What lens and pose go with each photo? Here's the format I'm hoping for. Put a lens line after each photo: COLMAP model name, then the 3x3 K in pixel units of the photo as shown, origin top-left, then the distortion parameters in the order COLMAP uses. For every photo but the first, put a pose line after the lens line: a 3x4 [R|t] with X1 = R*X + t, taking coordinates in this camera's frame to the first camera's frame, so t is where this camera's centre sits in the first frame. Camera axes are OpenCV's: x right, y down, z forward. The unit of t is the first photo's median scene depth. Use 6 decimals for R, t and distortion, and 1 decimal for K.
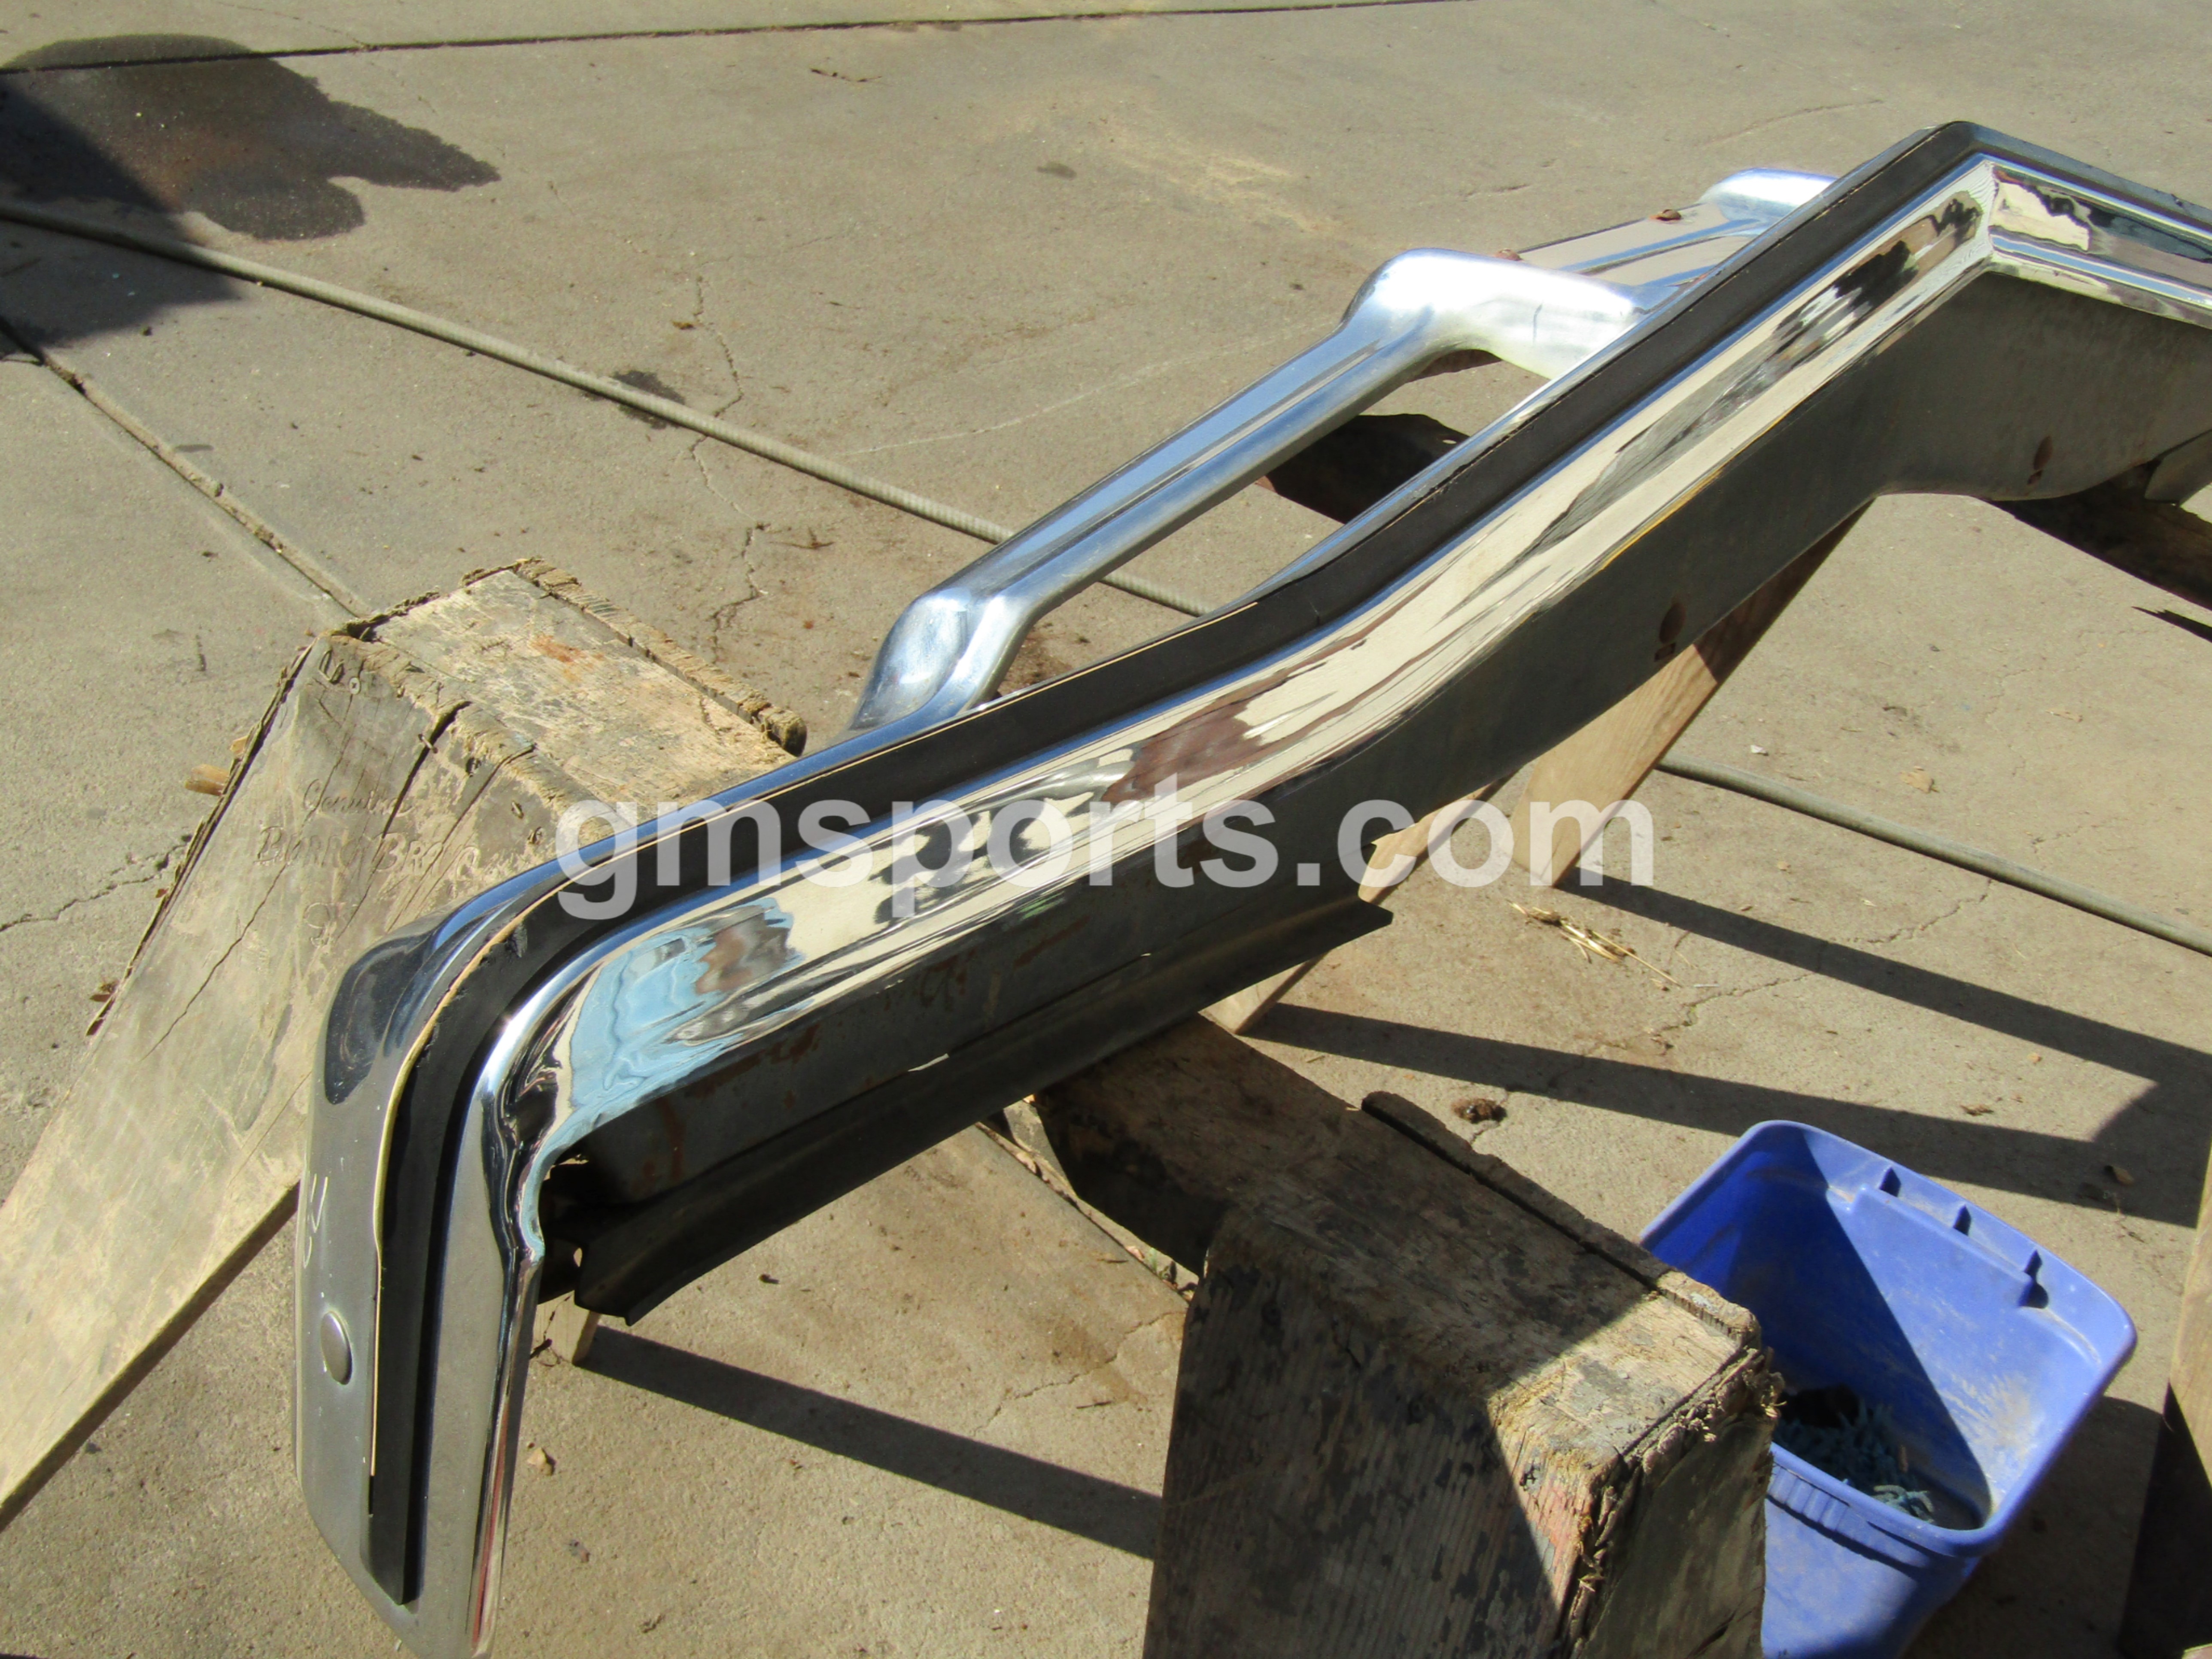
lens RADIAL K [[2984.3, 0, 1102.0], [0, 2984.3, 830.6], [0, 0, 1]] dist [0.009429, 0.000000]
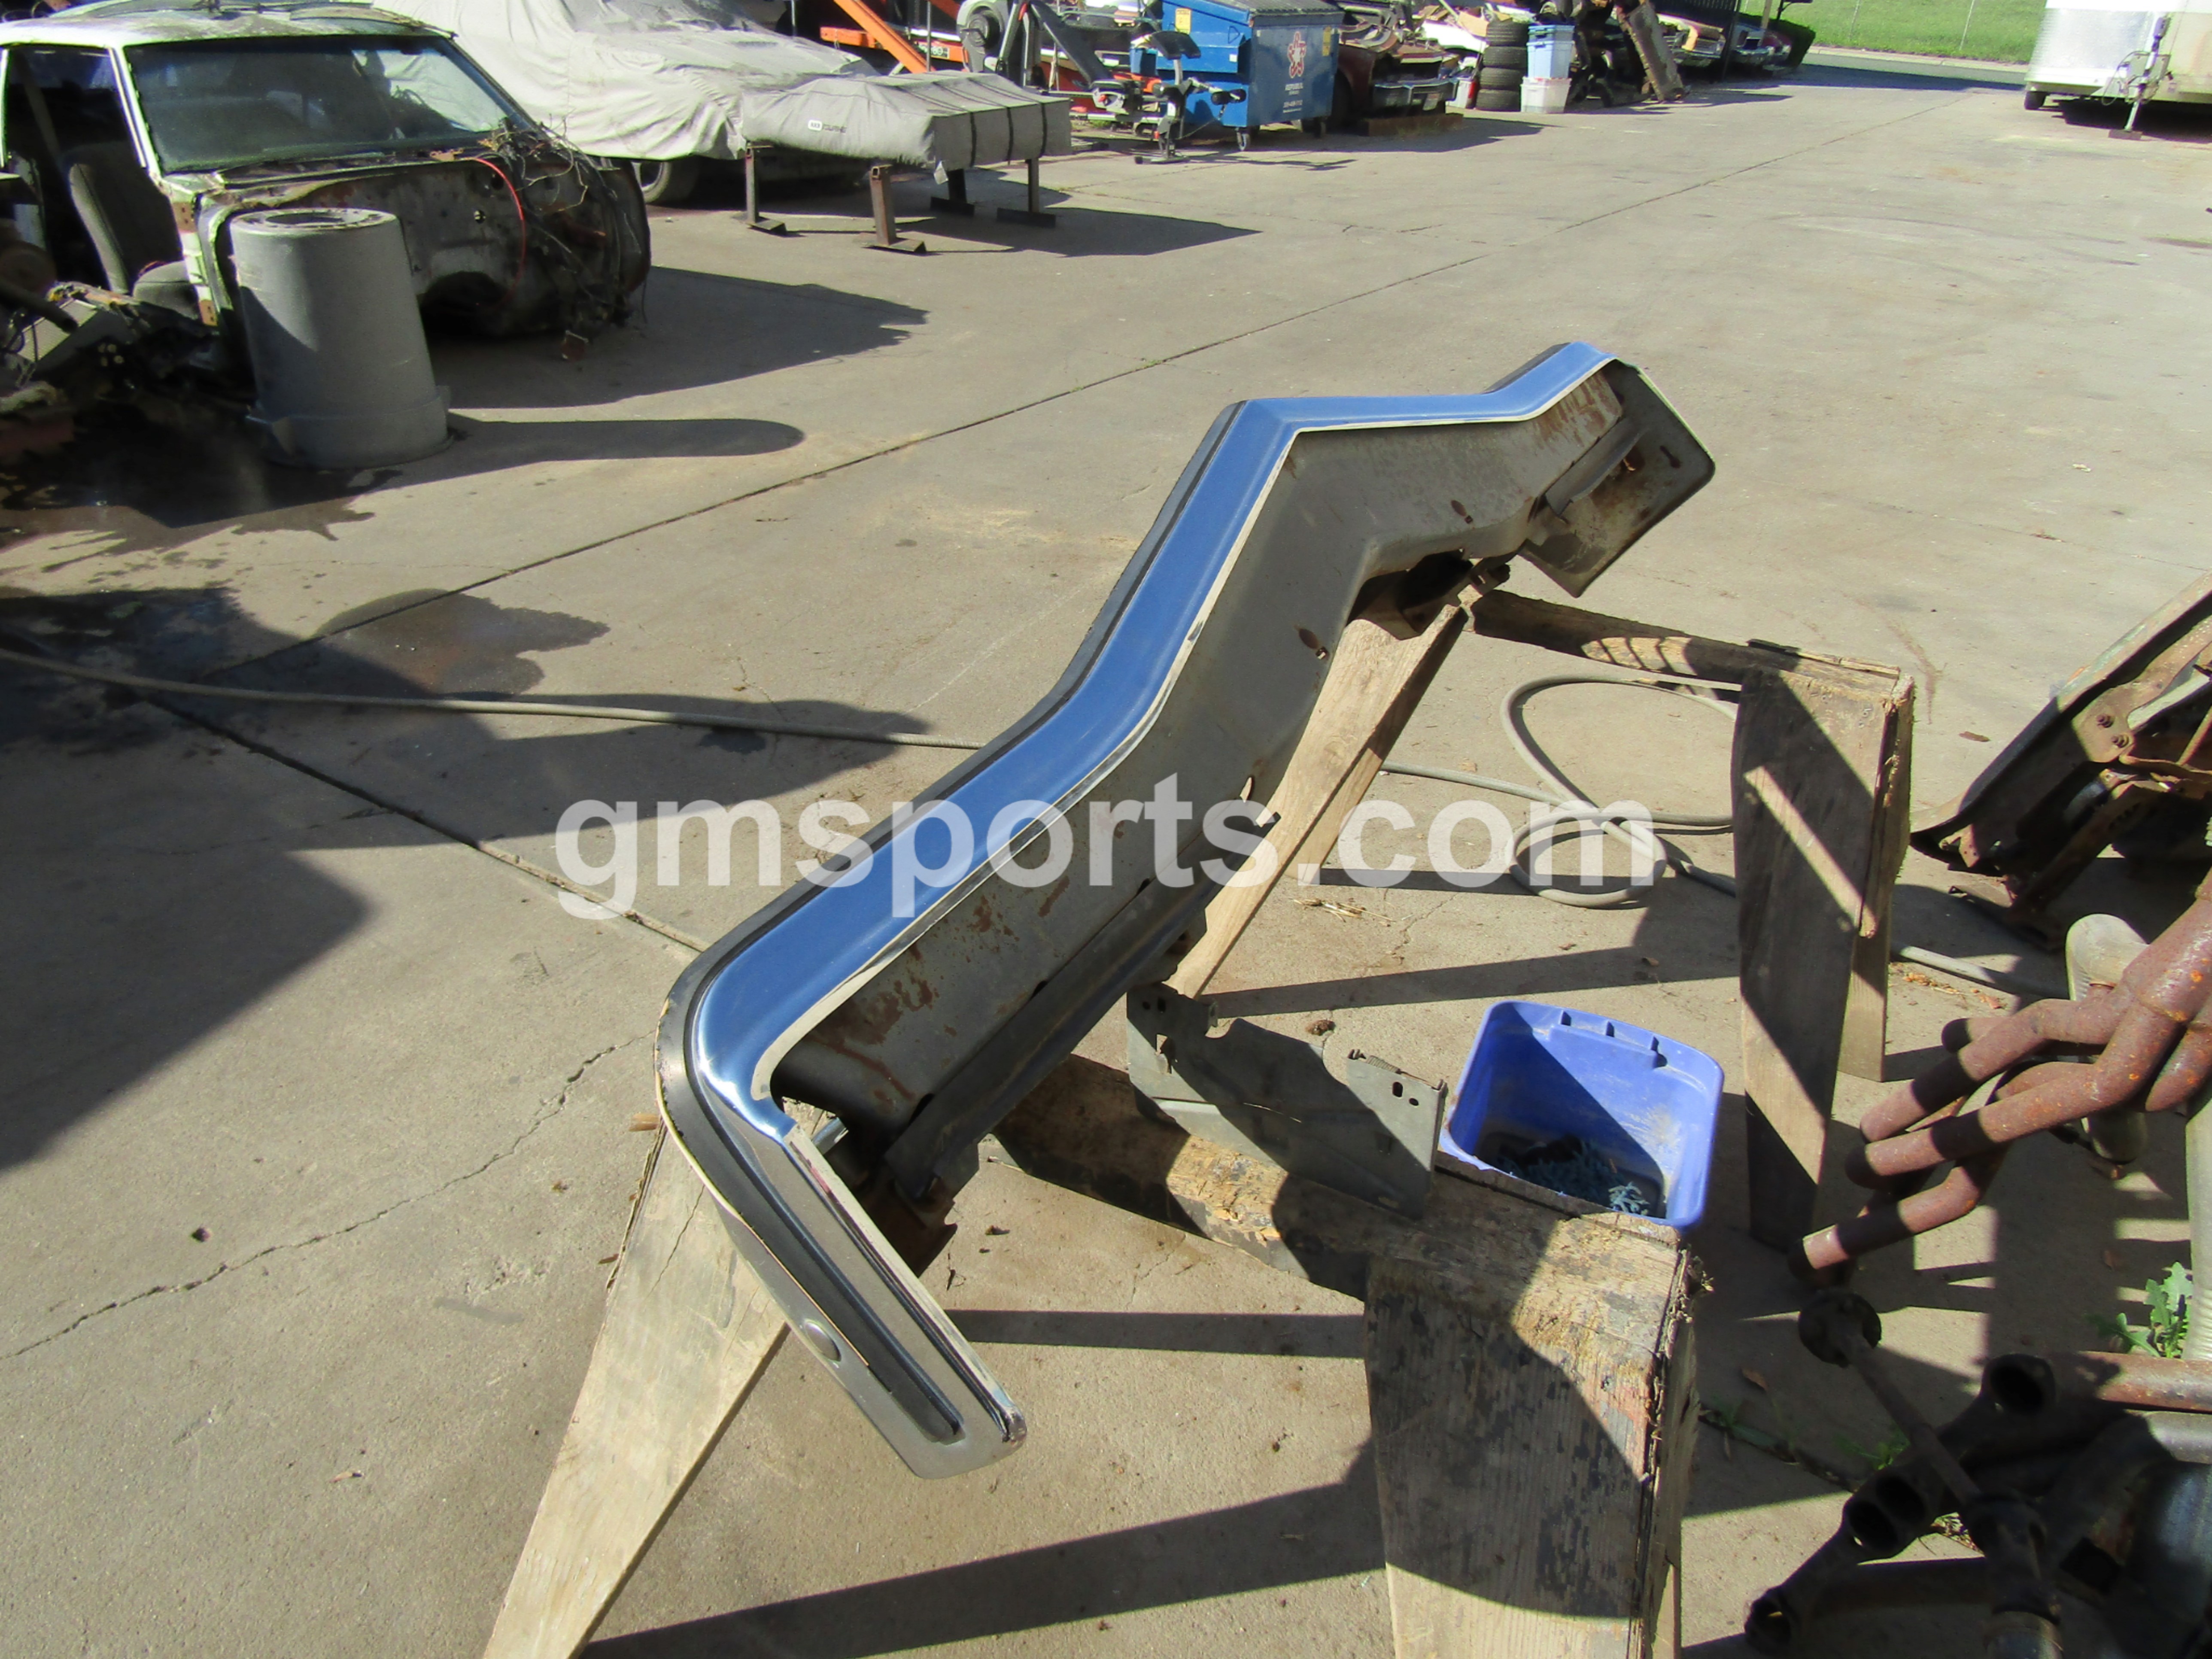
lens RADIAL K [[1569.4, 0, 1104.4], [0, 1569.4, 838.2], [0, 0, 1]] dist [-0.004843, -0.005212]
pose [[0.962217, -0.256782, 0.090560, -0.093123], [0.255465, 0.966467, 0.026040, -0.125018], [-0.094209, -0.001921, 0.995551, 0.122099]]
